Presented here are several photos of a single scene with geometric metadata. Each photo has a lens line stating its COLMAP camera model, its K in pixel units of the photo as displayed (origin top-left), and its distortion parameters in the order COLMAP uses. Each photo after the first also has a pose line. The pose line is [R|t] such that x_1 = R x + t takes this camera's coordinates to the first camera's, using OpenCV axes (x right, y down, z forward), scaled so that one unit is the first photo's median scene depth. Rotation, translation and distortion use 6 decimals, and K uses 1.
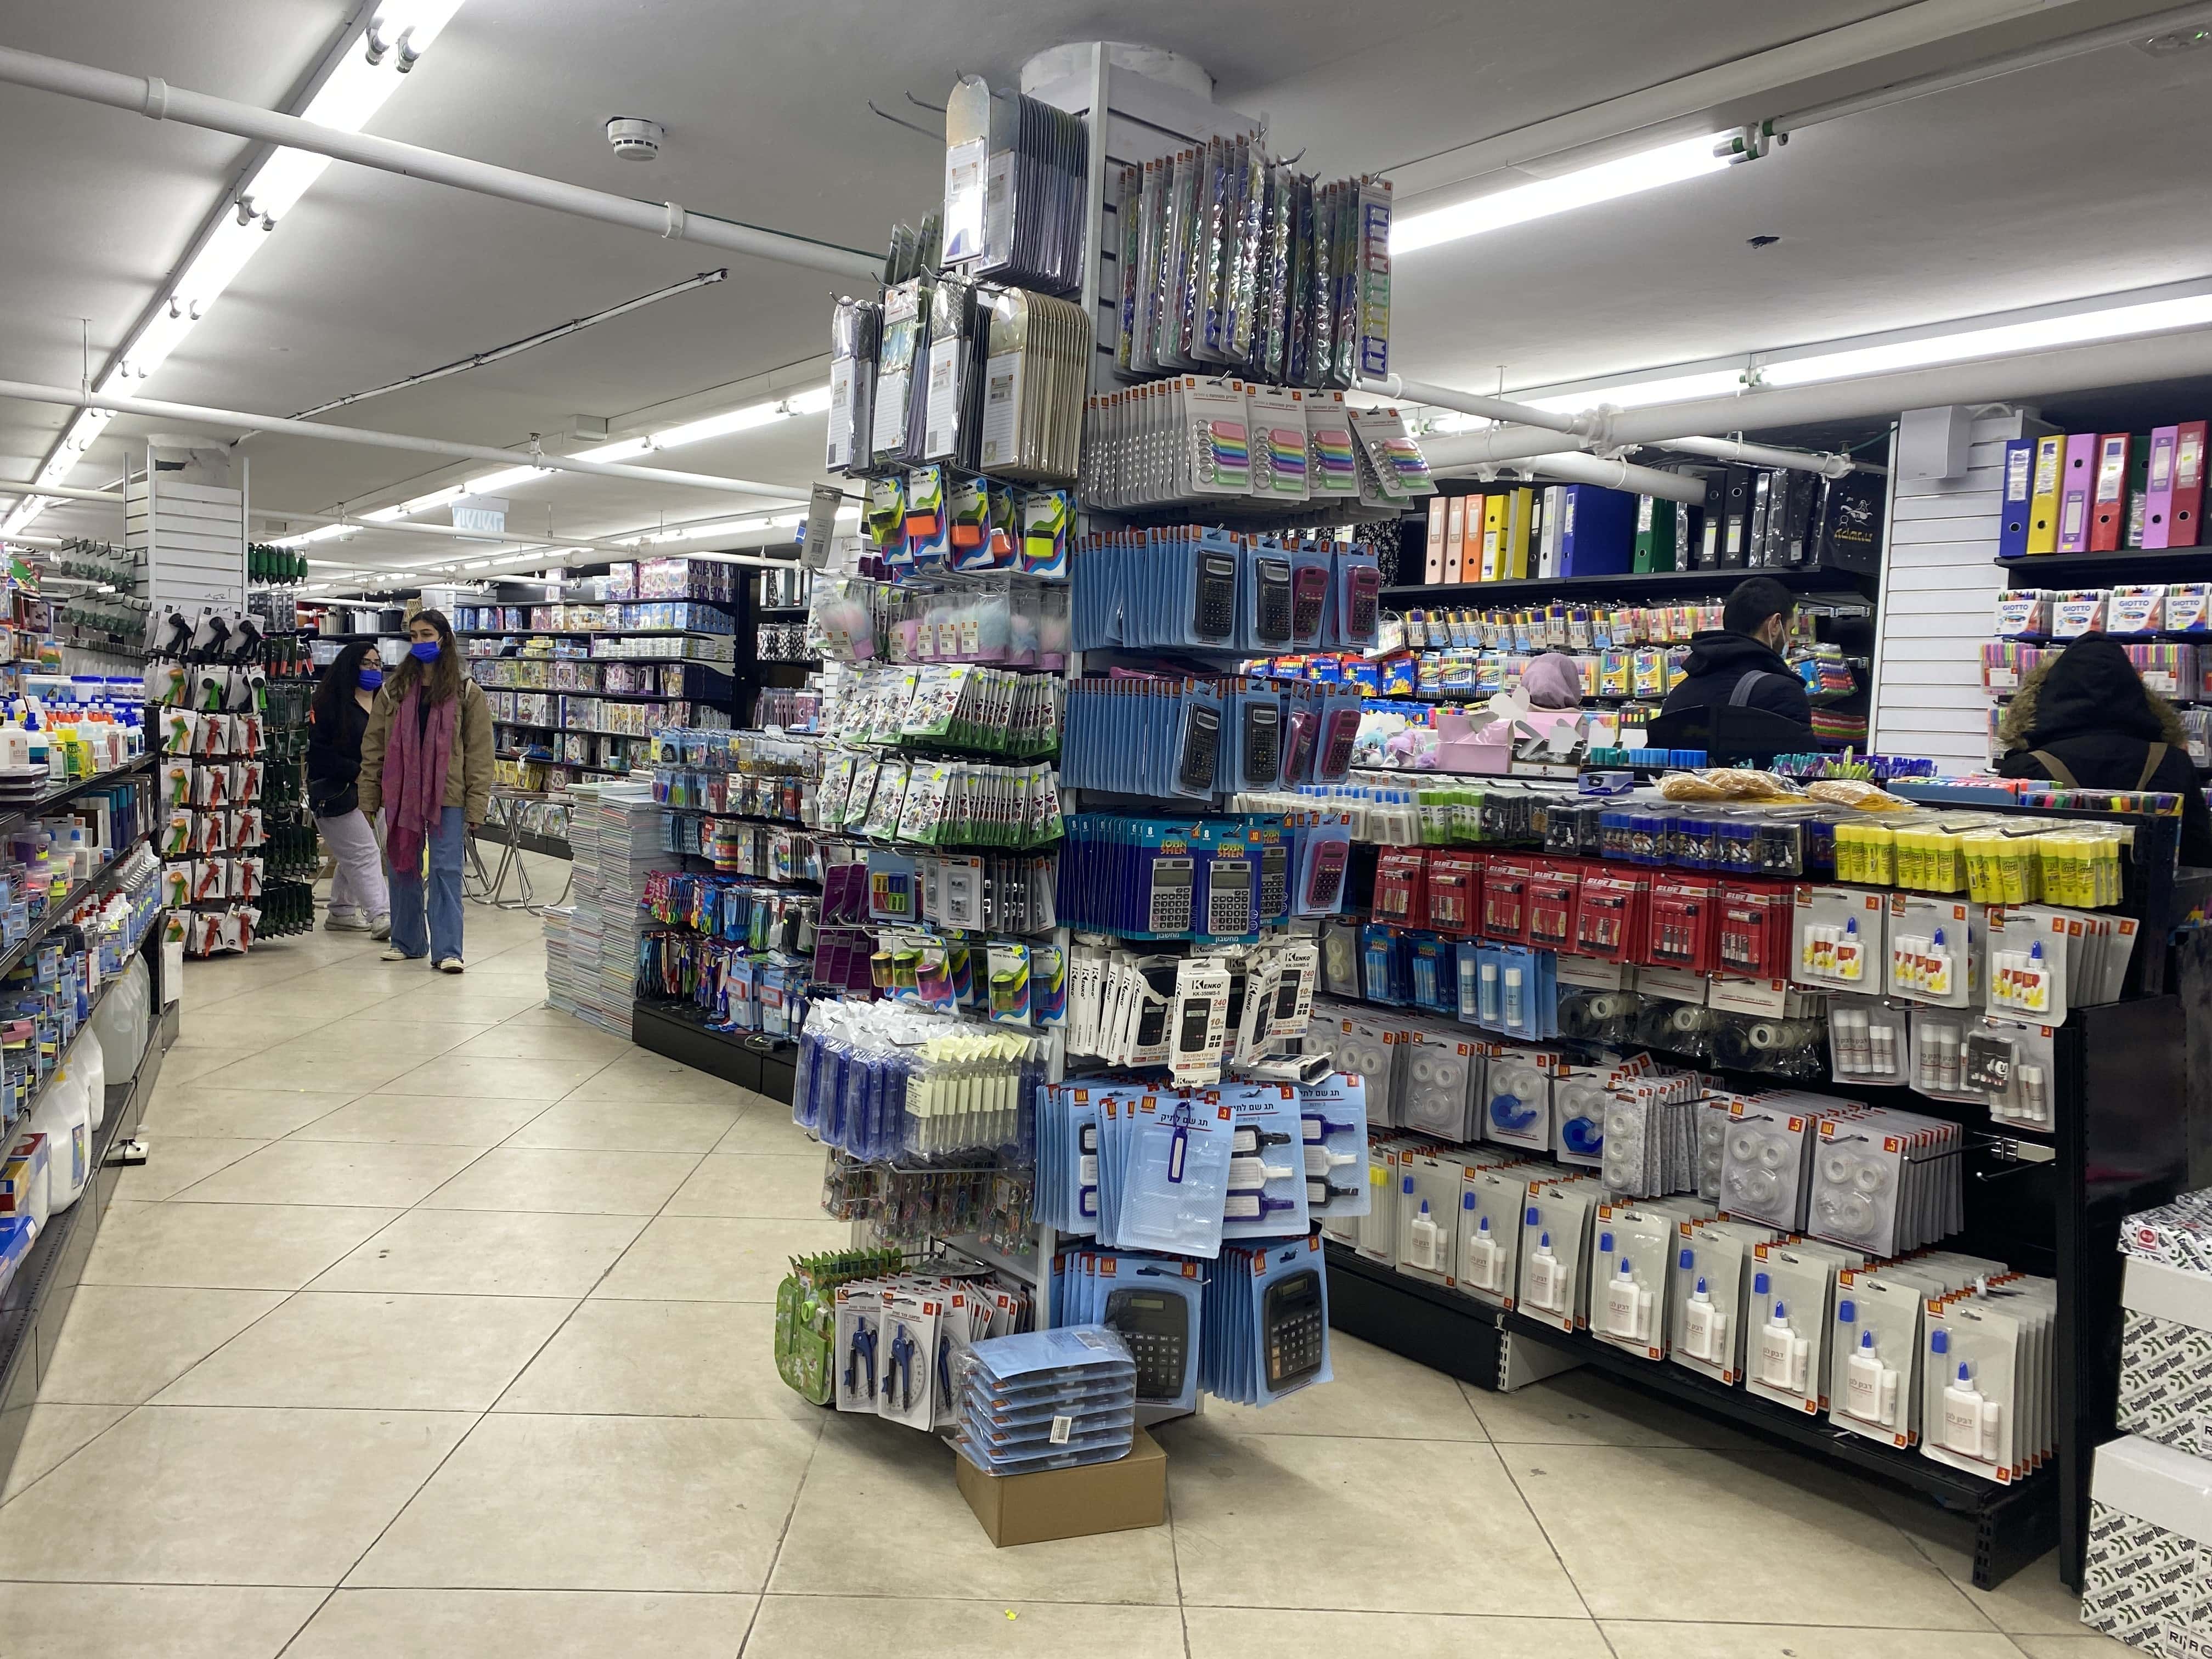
lens RADIAL K [[1639.7, 0, 1101.5], [0, 1639.7, 857.5], [0, 0, 1]] dist [0.094139, -0.178106]
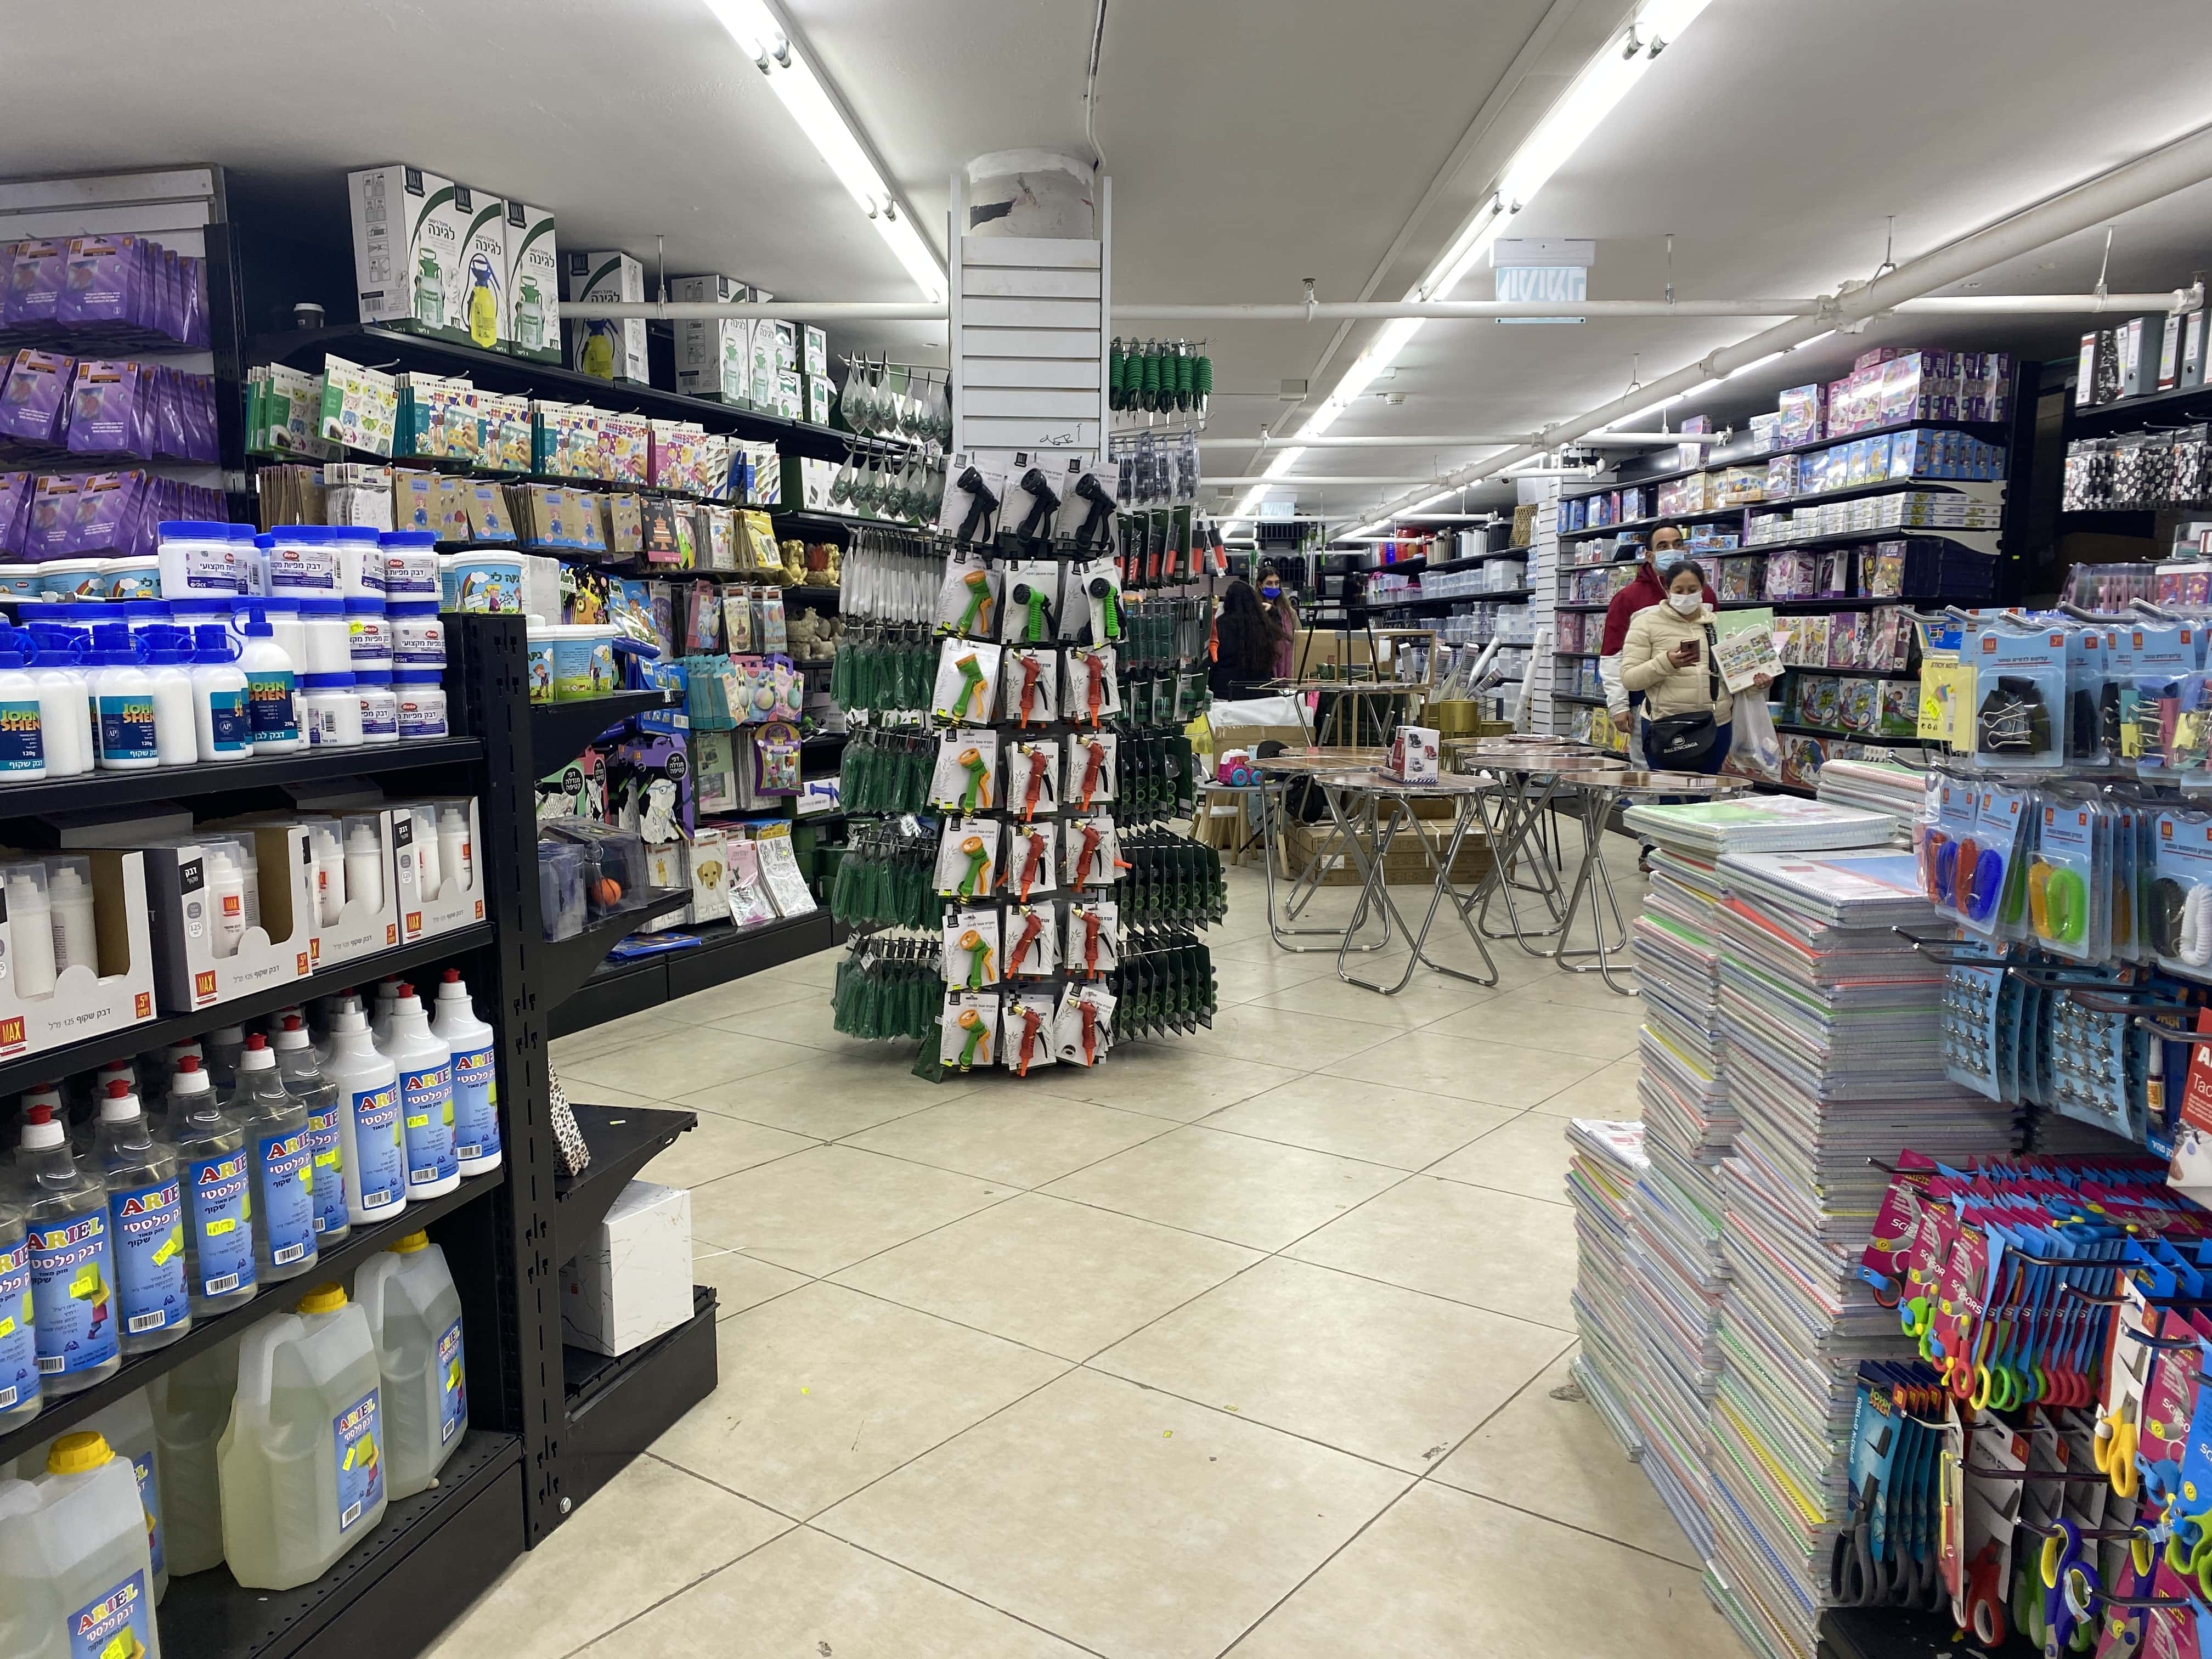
lens RADIAL K [[1639.7, 0, 1101.5], [0, 1639.7, 857.5], [0, 0, 1]] dist [0.094139, -0.178106]
pose [[0.783954, 0.041443, -0.619434, -0.167003], [-0.018687, 0.998892, 0.043181, -0.039457], [0.620538, -0.022277, 0.783860, 0.562641]]
